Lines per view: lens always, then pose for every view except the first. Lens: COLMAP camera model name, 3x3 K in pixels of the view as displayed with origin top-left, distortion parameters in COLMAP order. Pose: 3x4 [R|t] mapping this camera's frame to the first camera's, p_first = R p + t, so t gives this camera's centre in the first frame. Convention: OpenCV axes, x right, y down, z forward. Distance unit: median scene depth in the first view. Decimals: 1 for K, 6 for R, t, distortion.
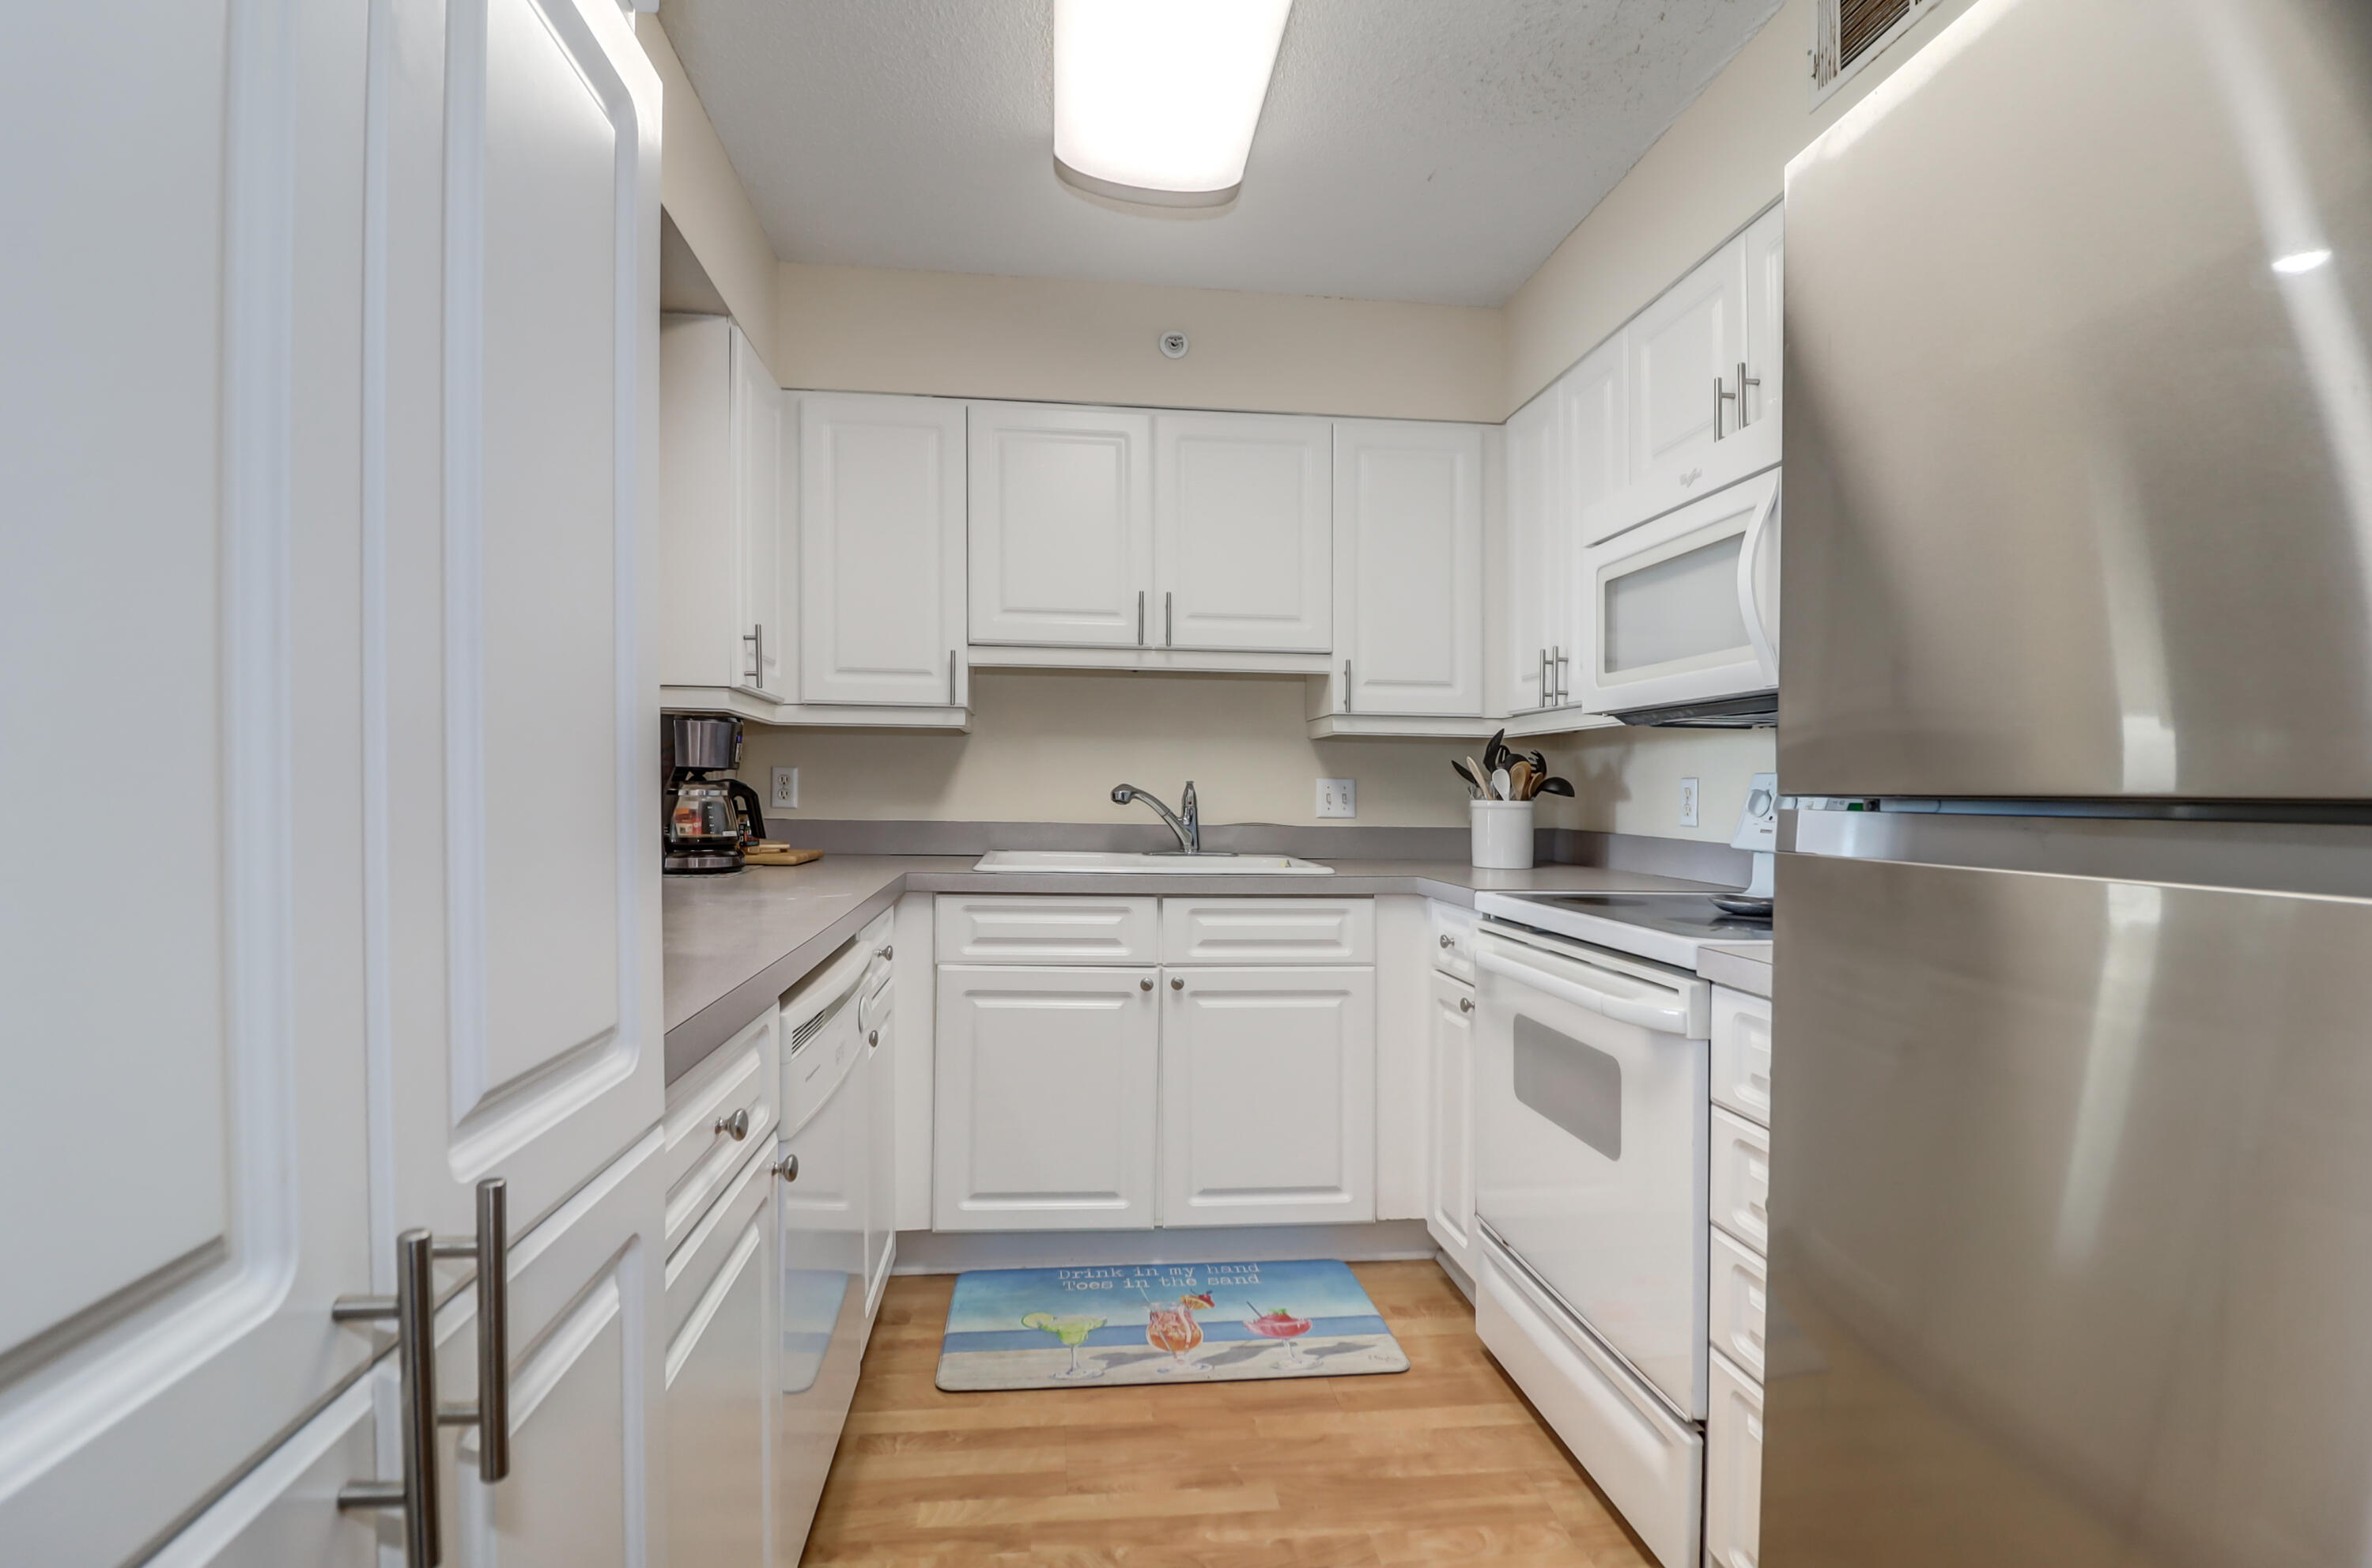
lens RADIAL K [[1200.8, 0, 1186.5], [0, 1200.8, 810.7], [0, 0, 1]] dist [-0.001509, -0.001114]
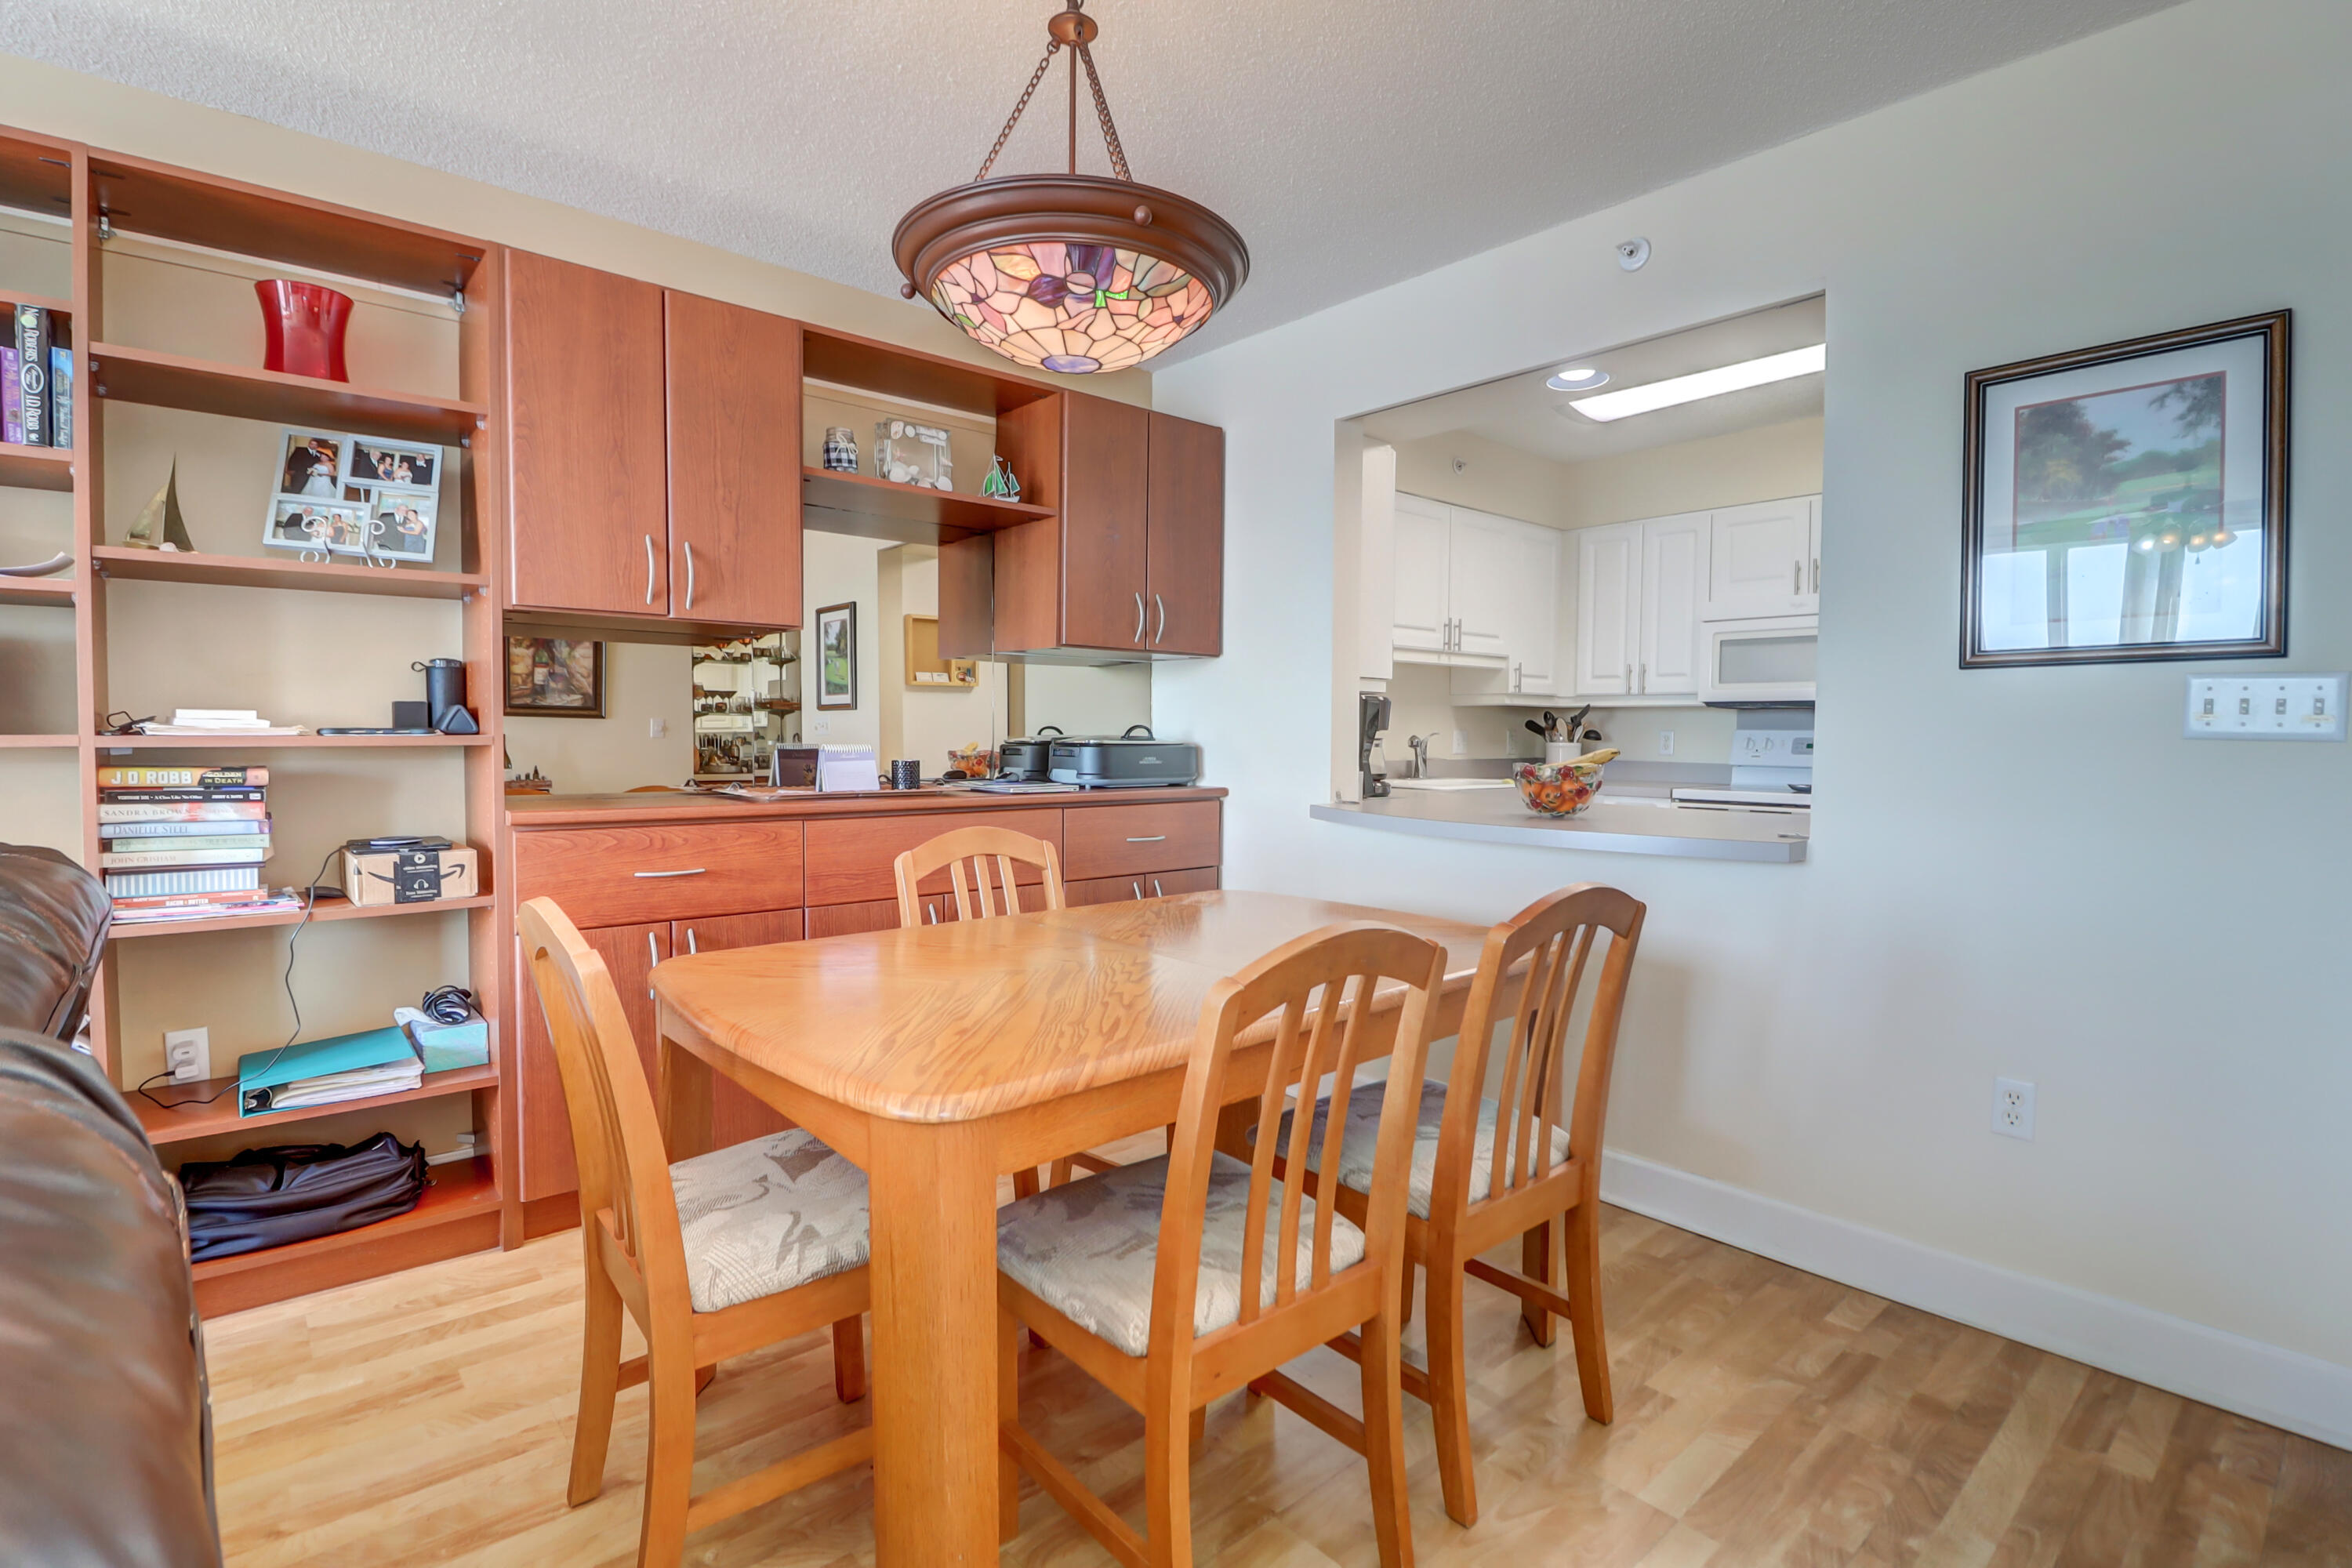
lens RADIAL K [[1100.7, 0, 1176.0], [0, 1100.7, 784.0], [0, 0, 1]] dist [-0.001279, -0.019702]
pose [[0.825562, -0.033101, 0.563340, -1.353395], [0.014026, 0.999173, 0.038155, -0.021533], [-0.564138, -0.023598, 0.825343, -0.032114]]
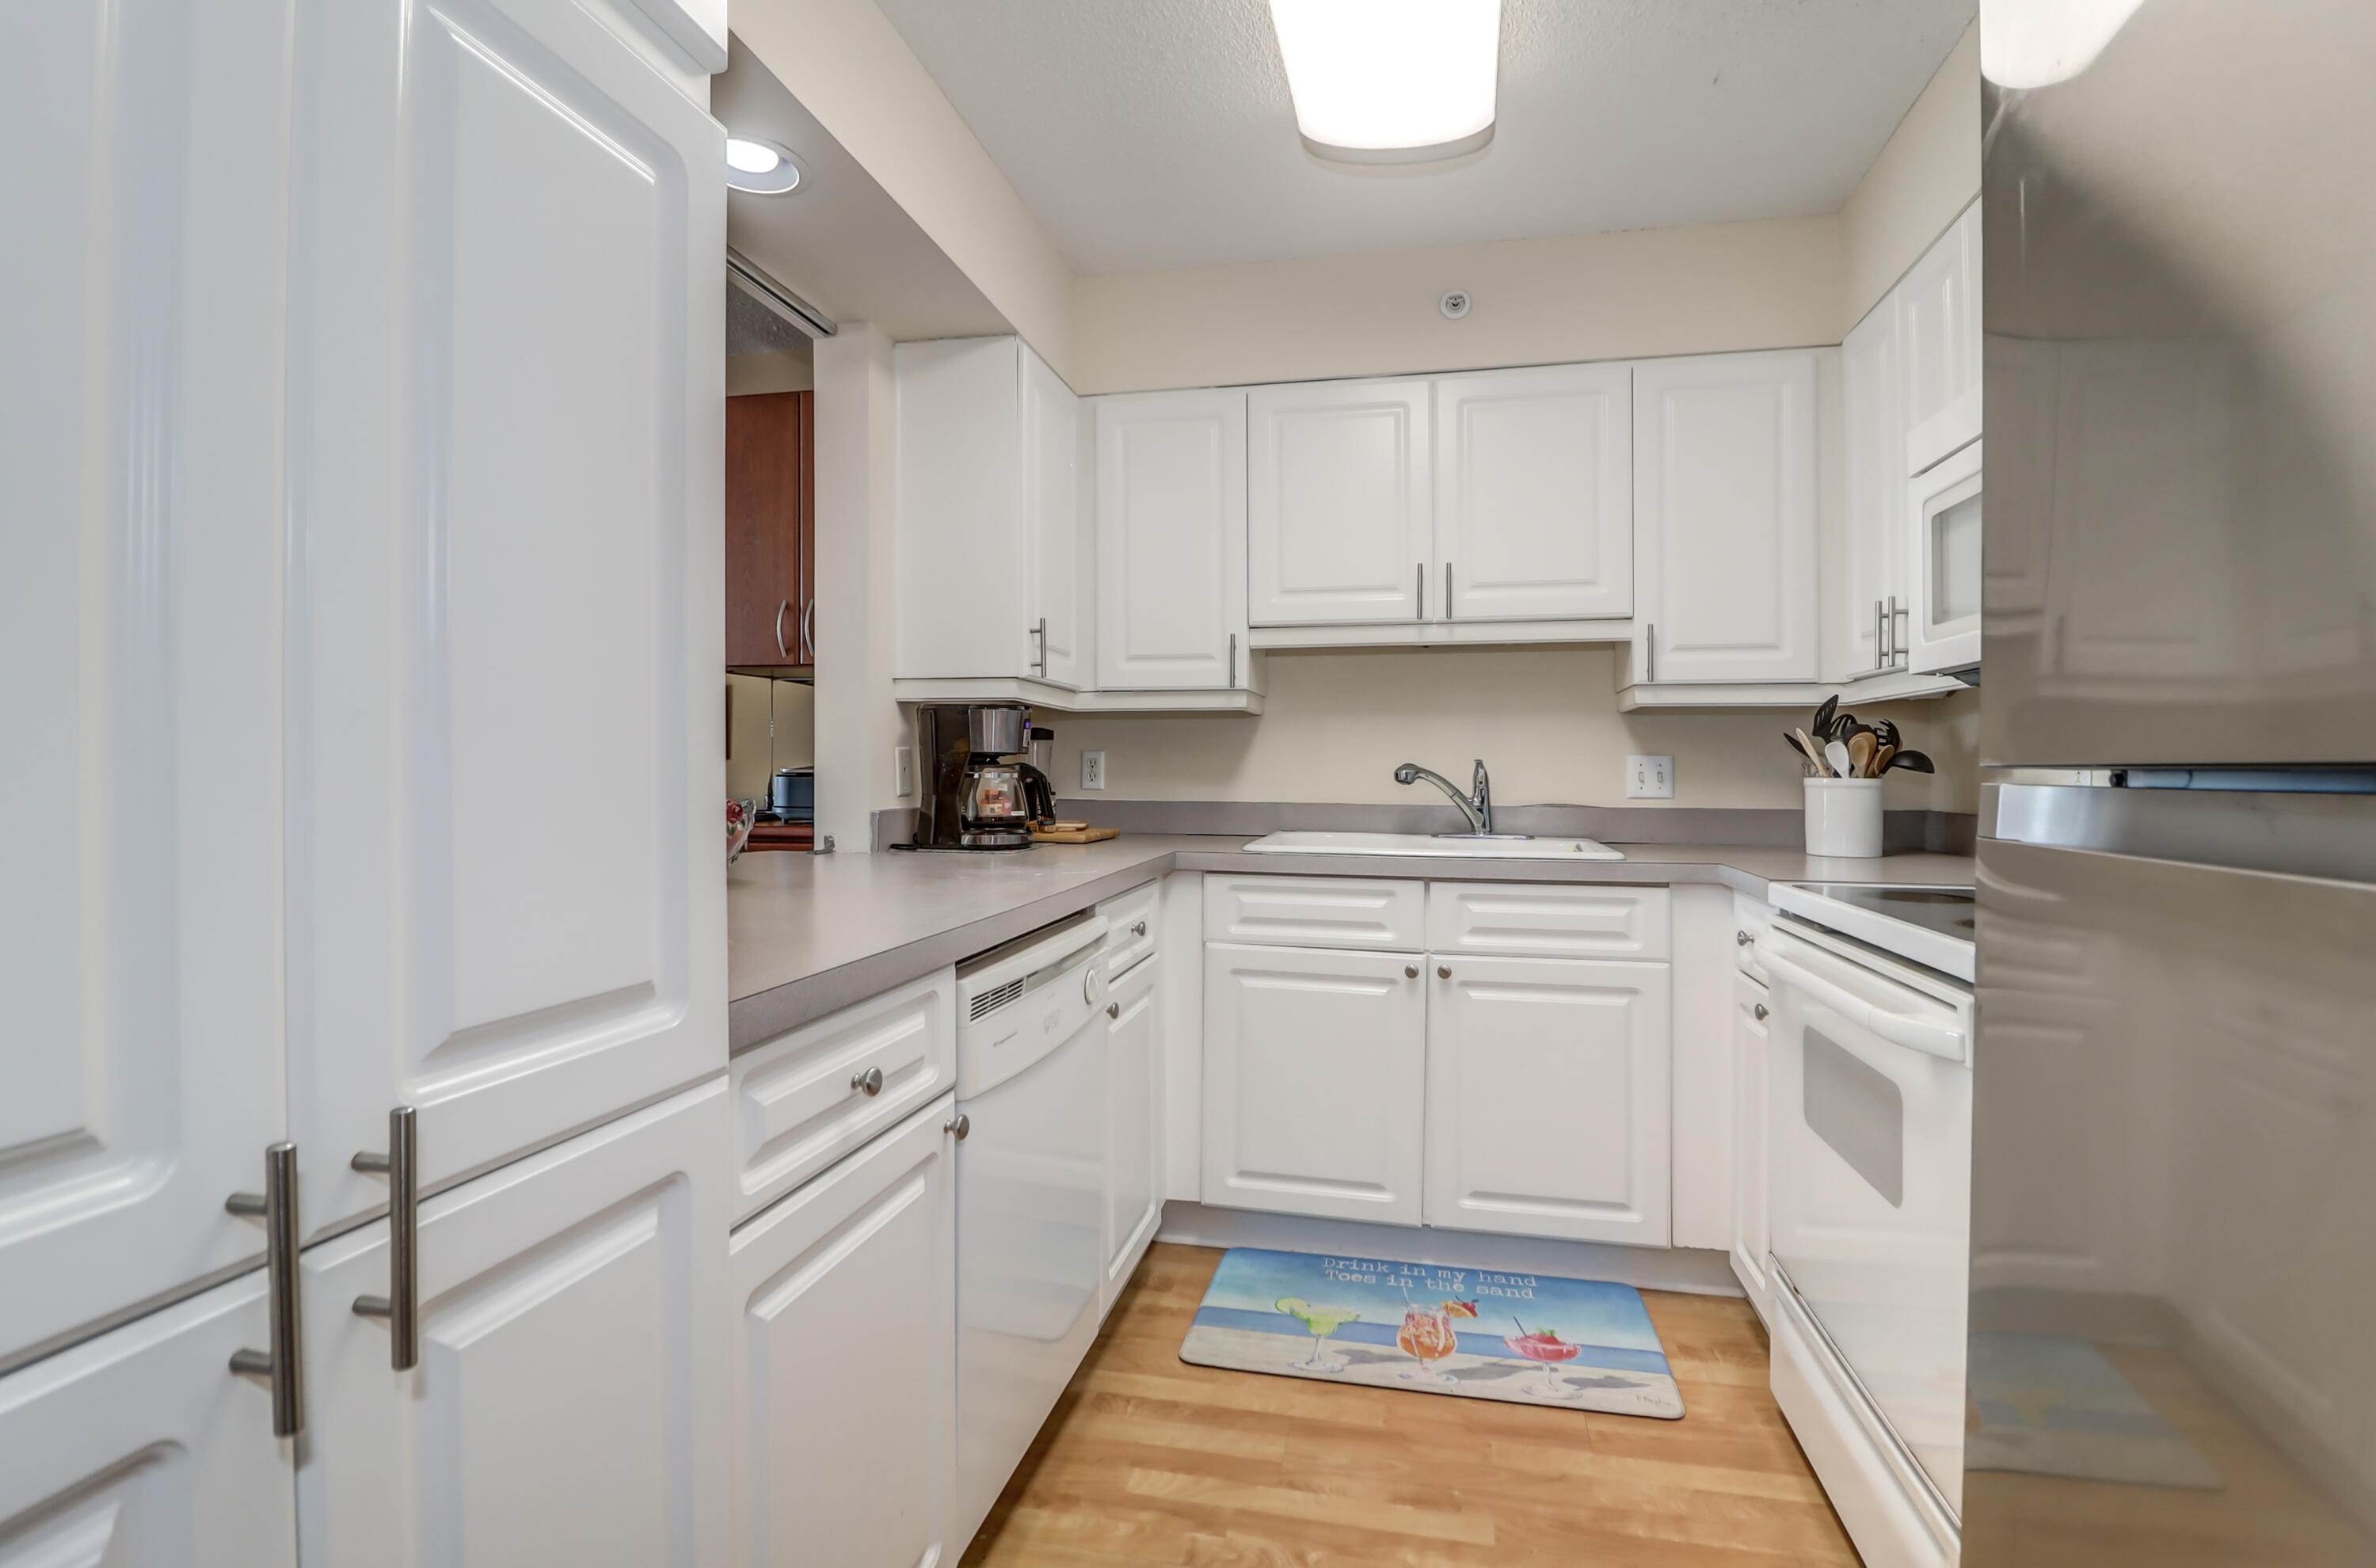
lens RADIAL K [[1192.3, 0, 1188.0], [0, 1192.3, 784.0], [0, 0, 1]] dist [0.001645, -0.012245]
pose [[0.944348, -0.004793, -0.328912, 0.113217], [0.002391, 0.999967, -0.007707, 0.001523], [0.328939, 0.006491, 0.944329, 0.037913]]
